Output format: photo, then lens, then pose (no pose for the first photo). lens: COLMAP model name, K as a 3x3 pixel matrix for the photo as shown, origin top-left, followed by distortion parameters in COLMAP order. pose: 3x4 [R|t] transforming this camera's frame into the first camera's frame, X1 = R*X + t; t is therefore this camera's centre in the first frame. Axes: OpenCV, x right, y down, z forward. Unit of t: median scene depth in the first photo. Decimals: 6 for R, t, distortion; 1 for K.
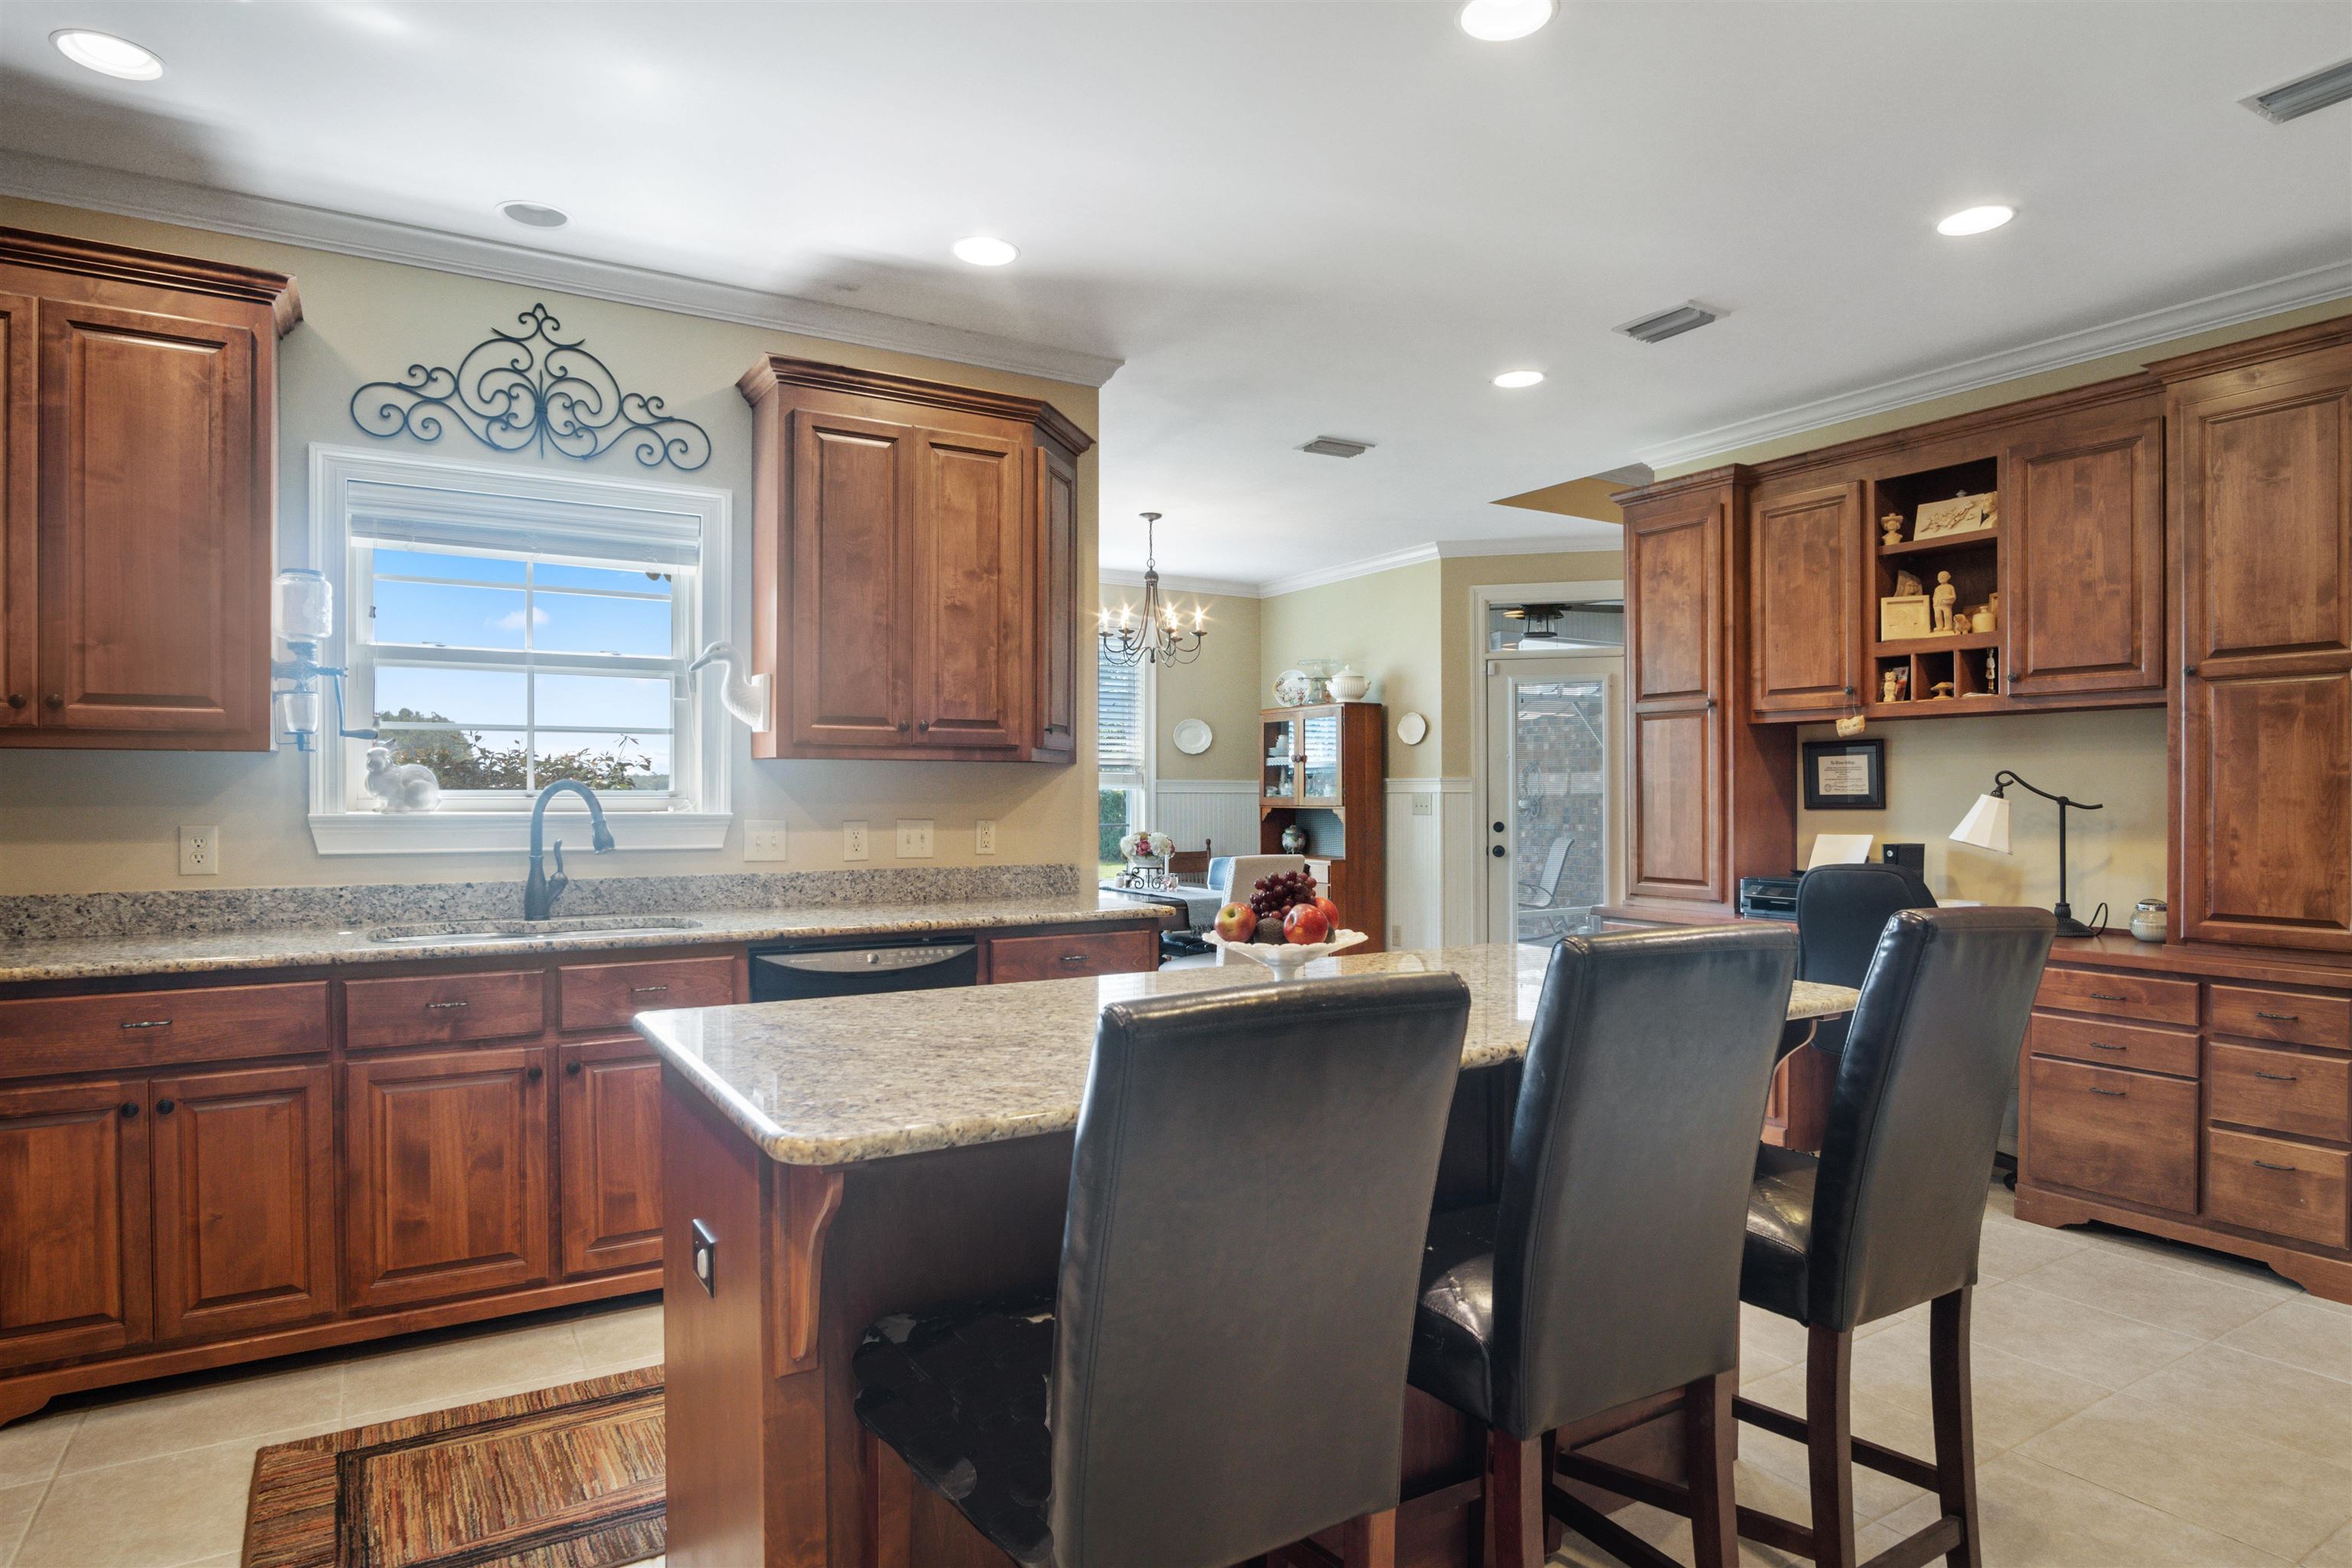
lens RADIAL K [[1297.7, 0, 1179.5], [0, 1297.7, 800.9], [0, 0, 1]] dist [-0.030739, 0.007285]
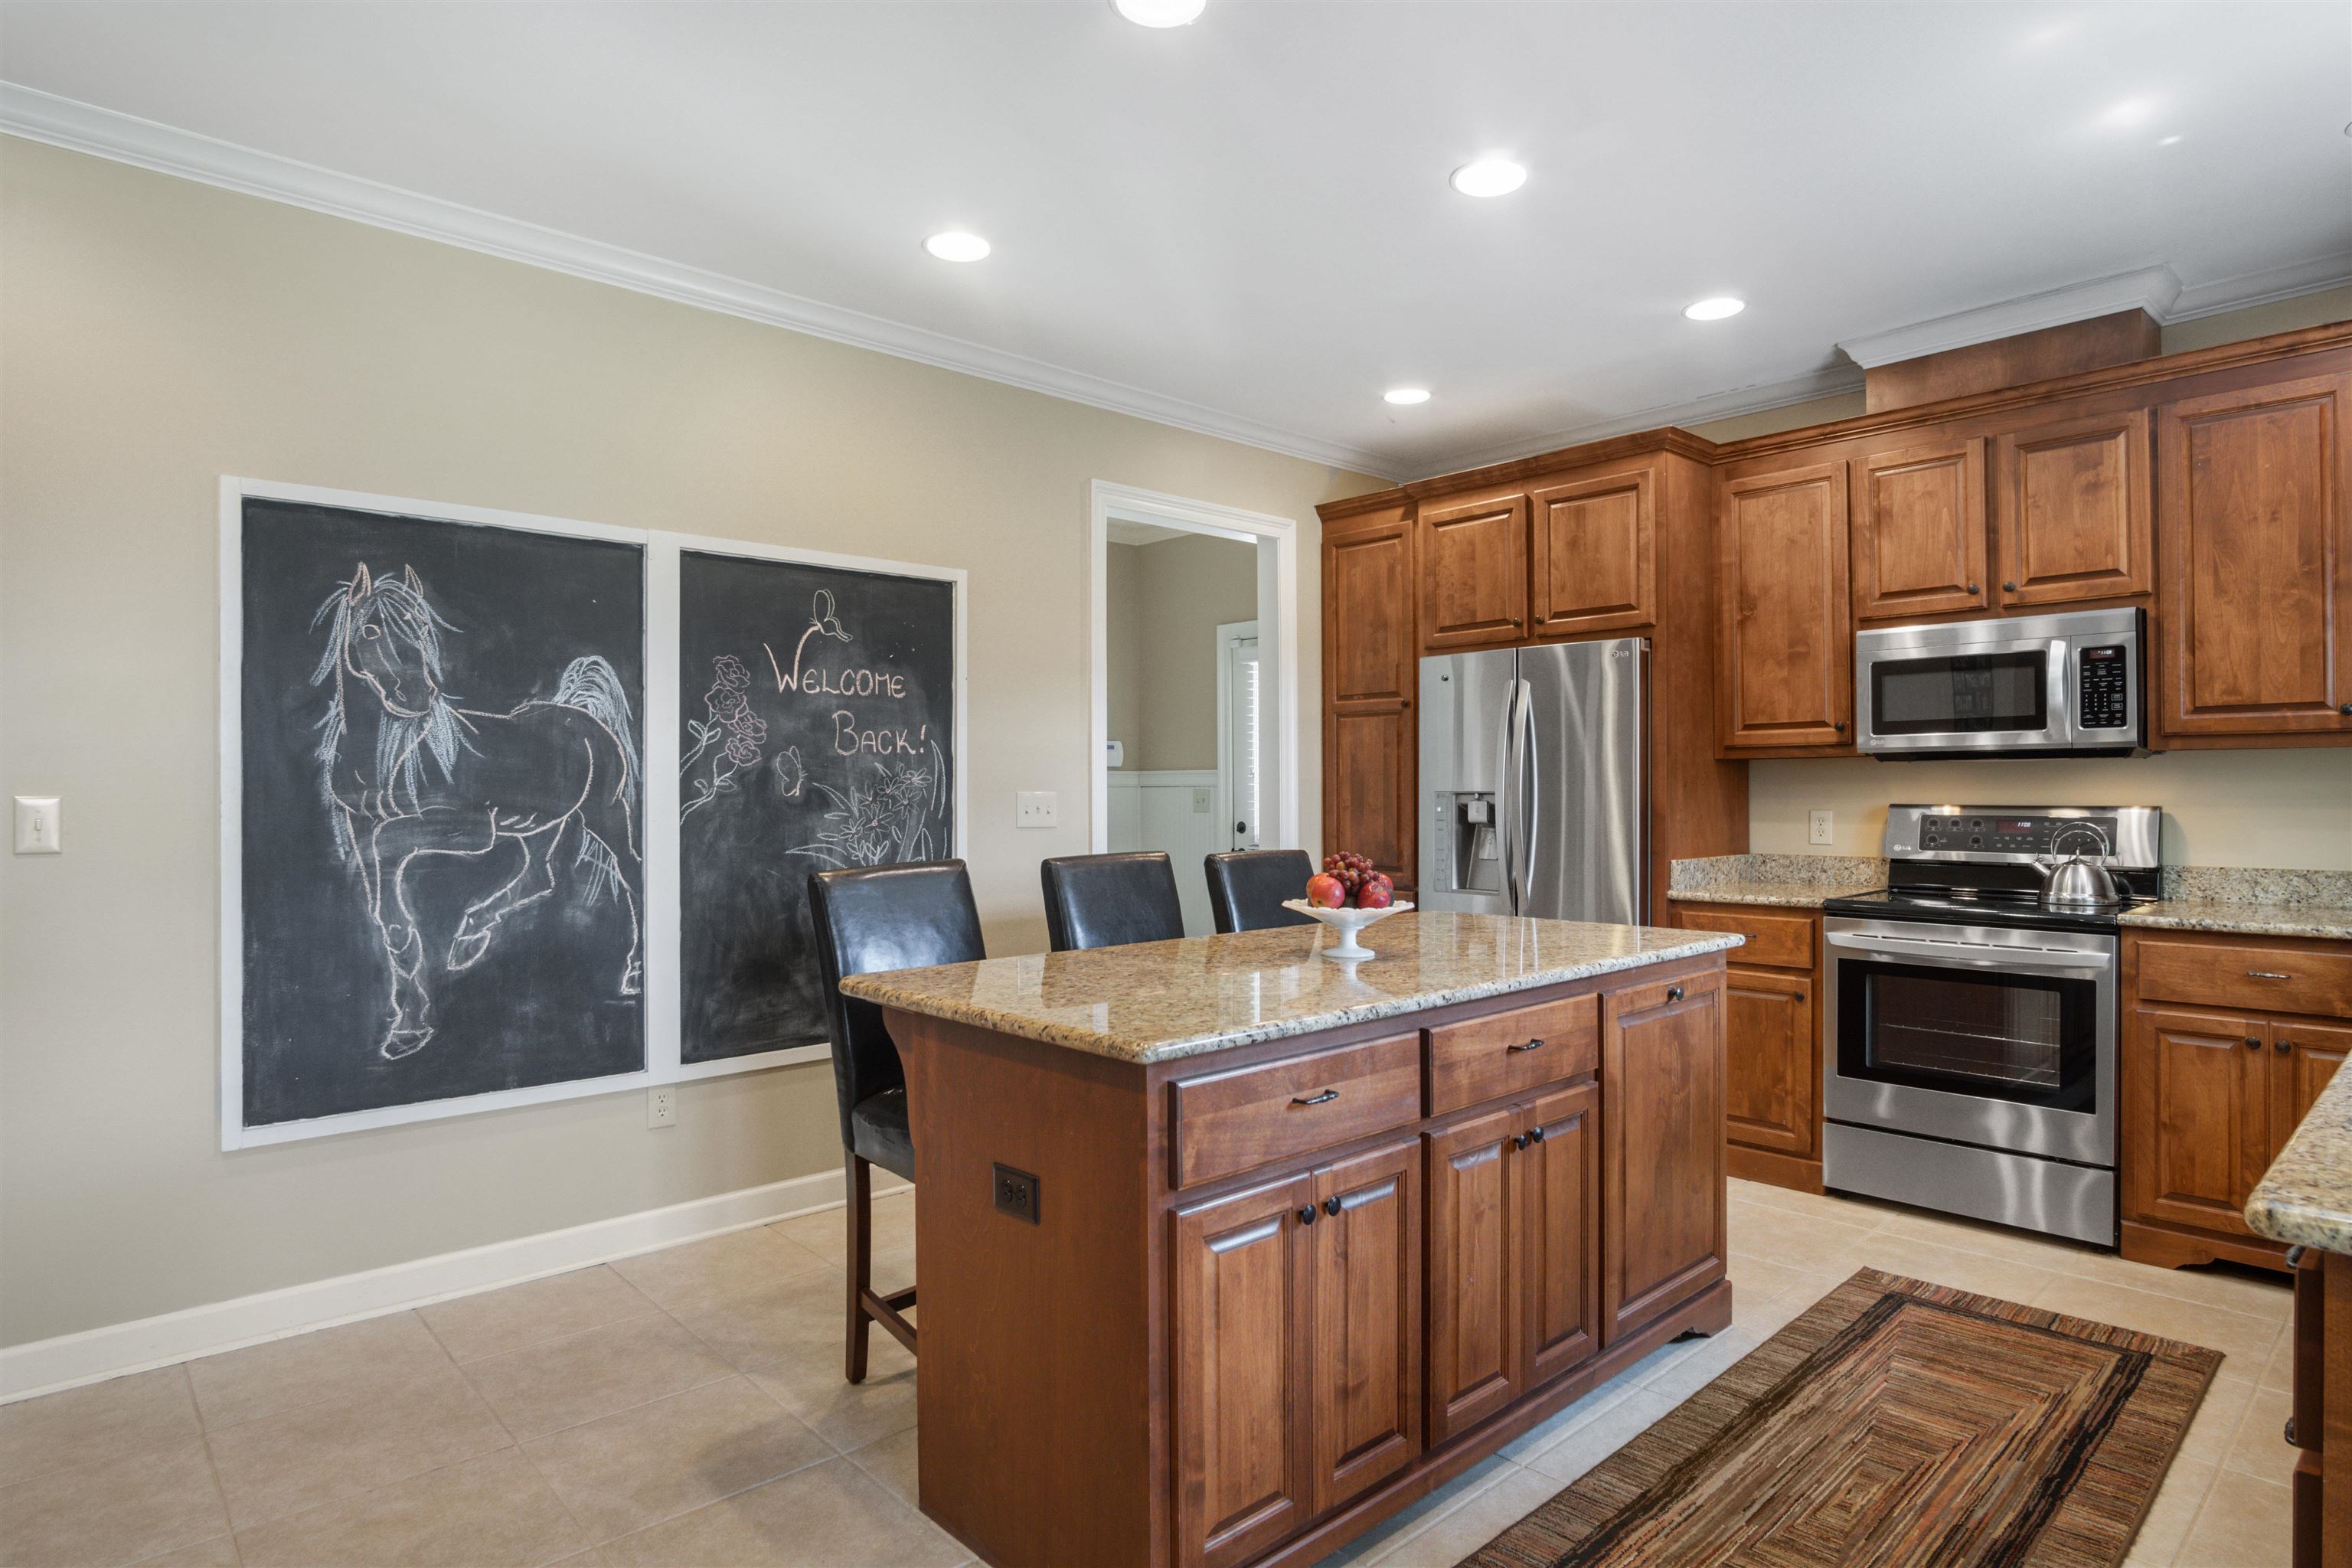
lens RADIAL K [[1297.7, 0, 1175.7], [0, 1297.7, 793.7], [0, 0, 1]] dist [-0.030739, 0.007285]
pose [[-0.980420, 0.004847, -0.196858, 0.276947], [0.003591, 0.999971, 0.006736, -0.006294], [0.196885, 0.005897, -0.980409, 1.238531]]
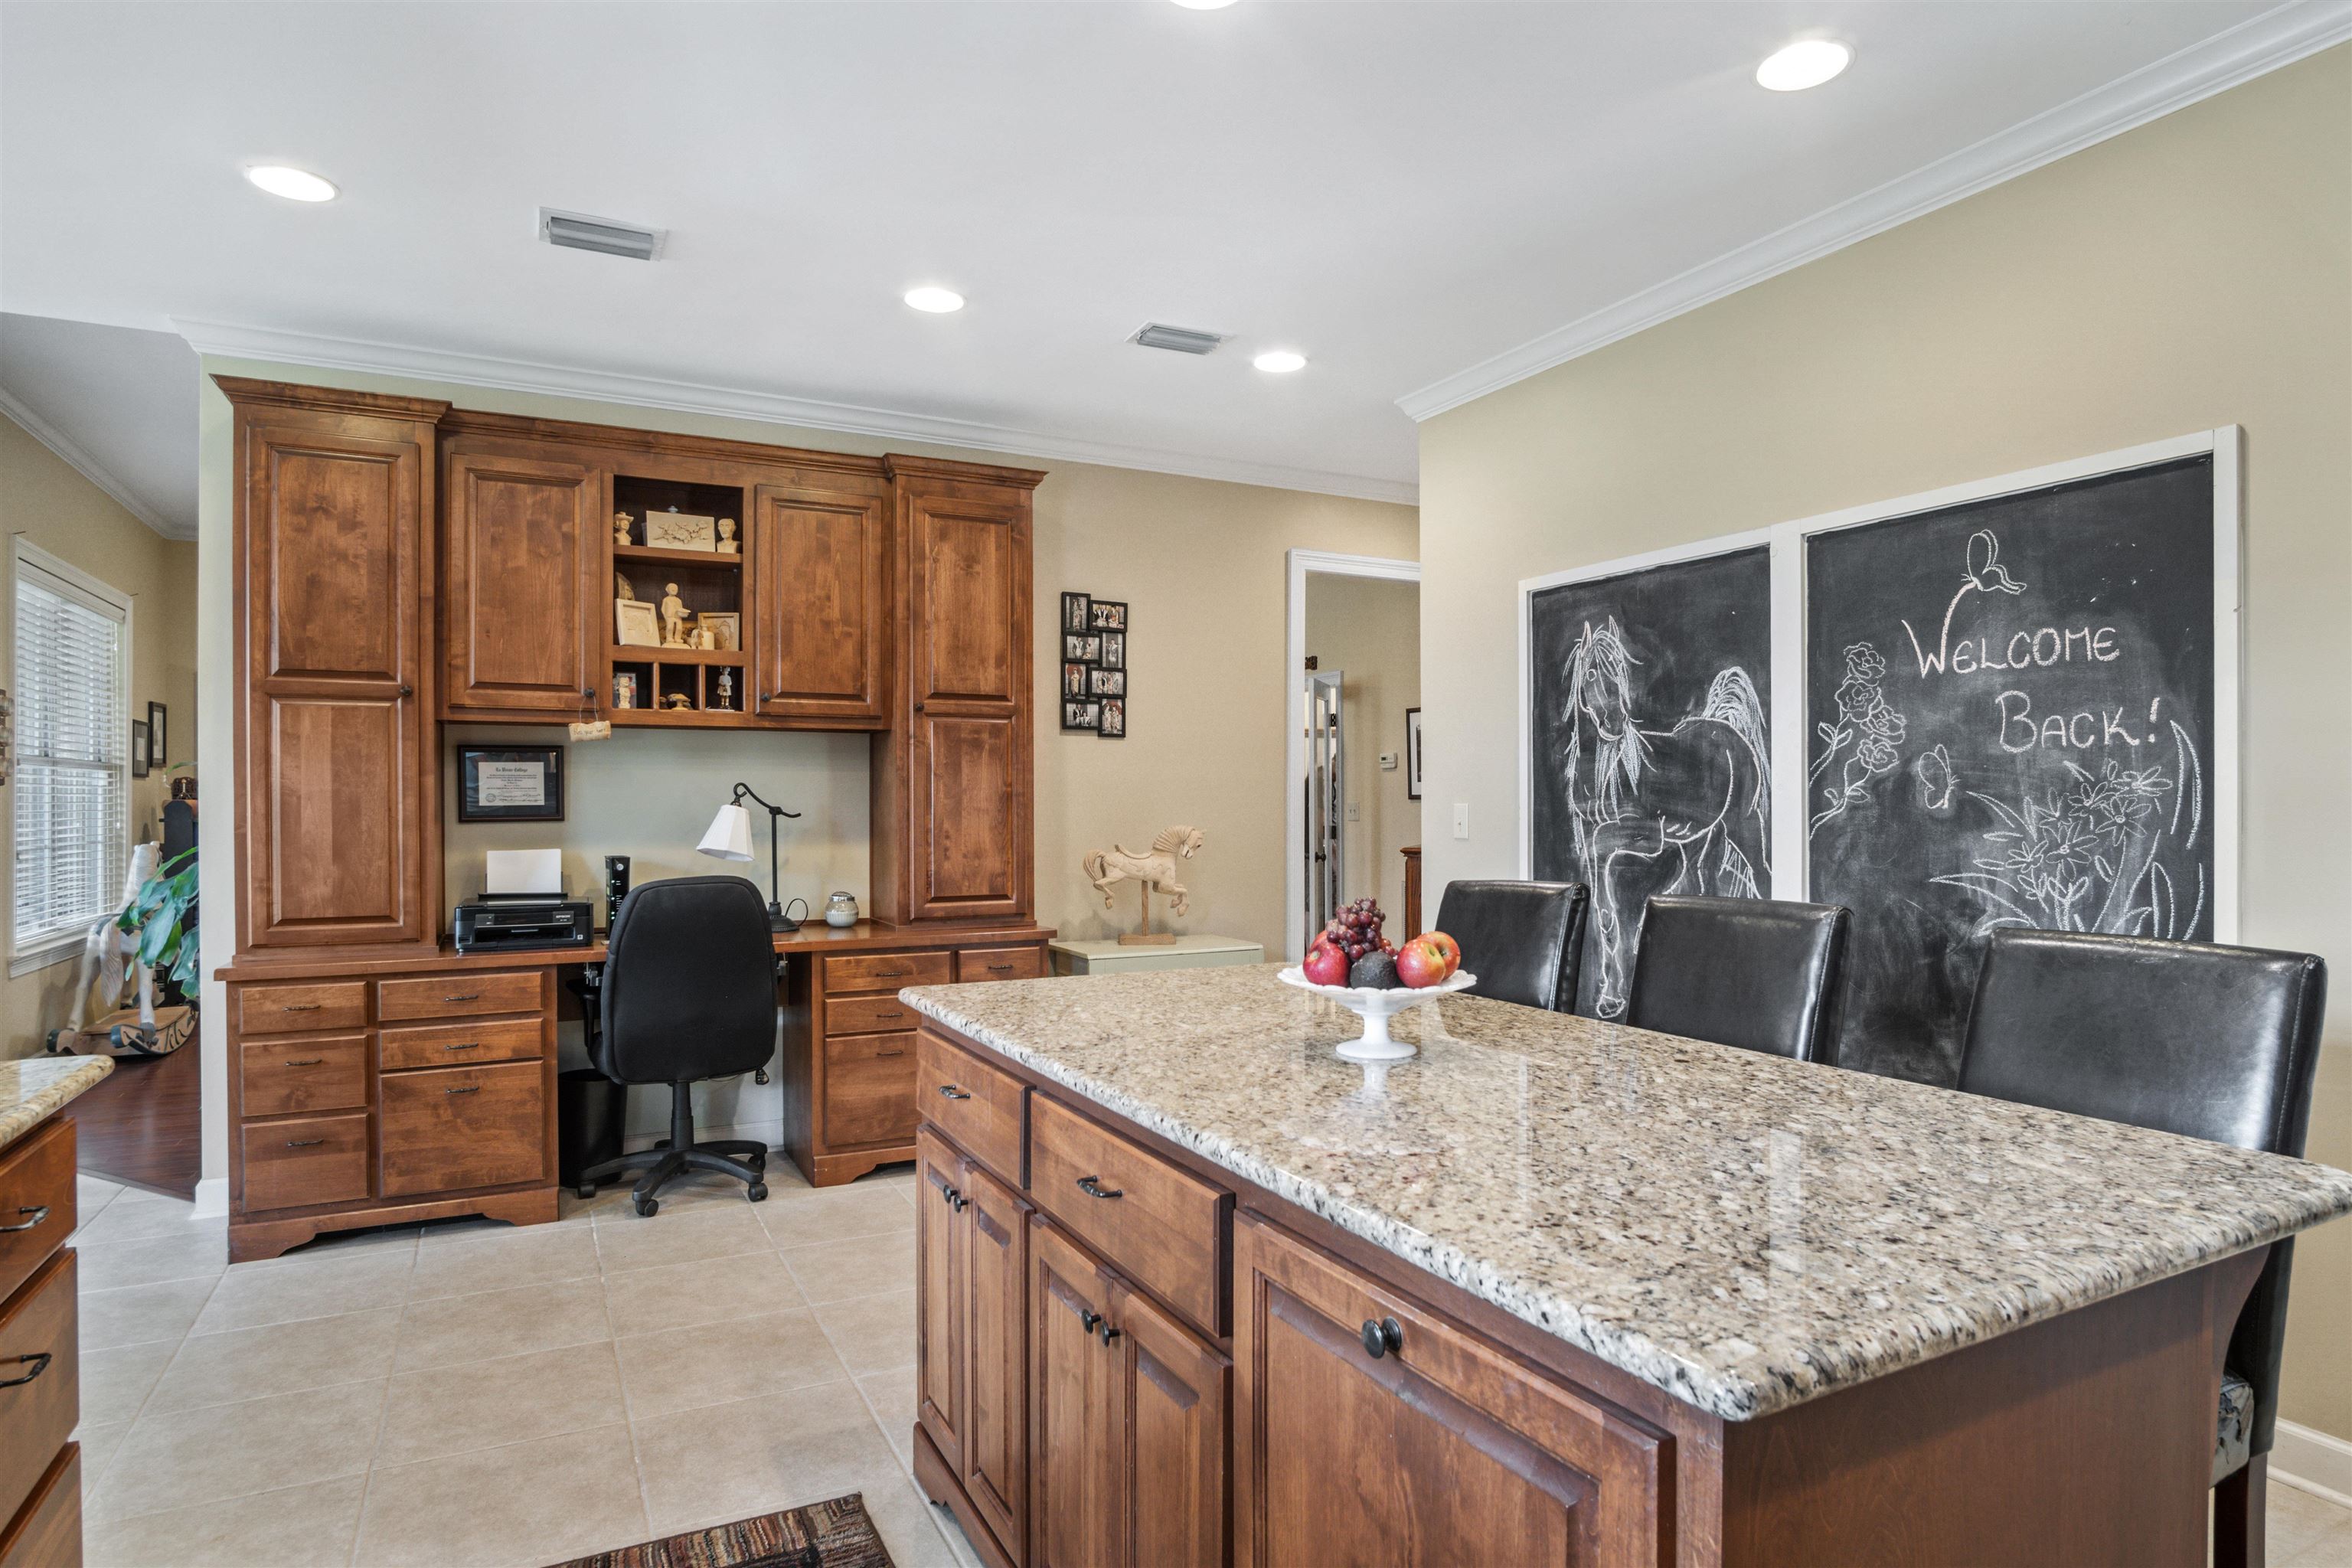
lens RADIAL K [[1297.7, 0, 1176.4], [0, 1297.7, 804.6], [0, 0, 1]] dist [-0.030739, 0.007285]
pose [[0.076851, -0.002503, 0.997039, -0.434324], [0.006223, 0.999979, 0.002031, -0.005737], [-0.997023, 0.006048, 0.076865, 0.598747]]
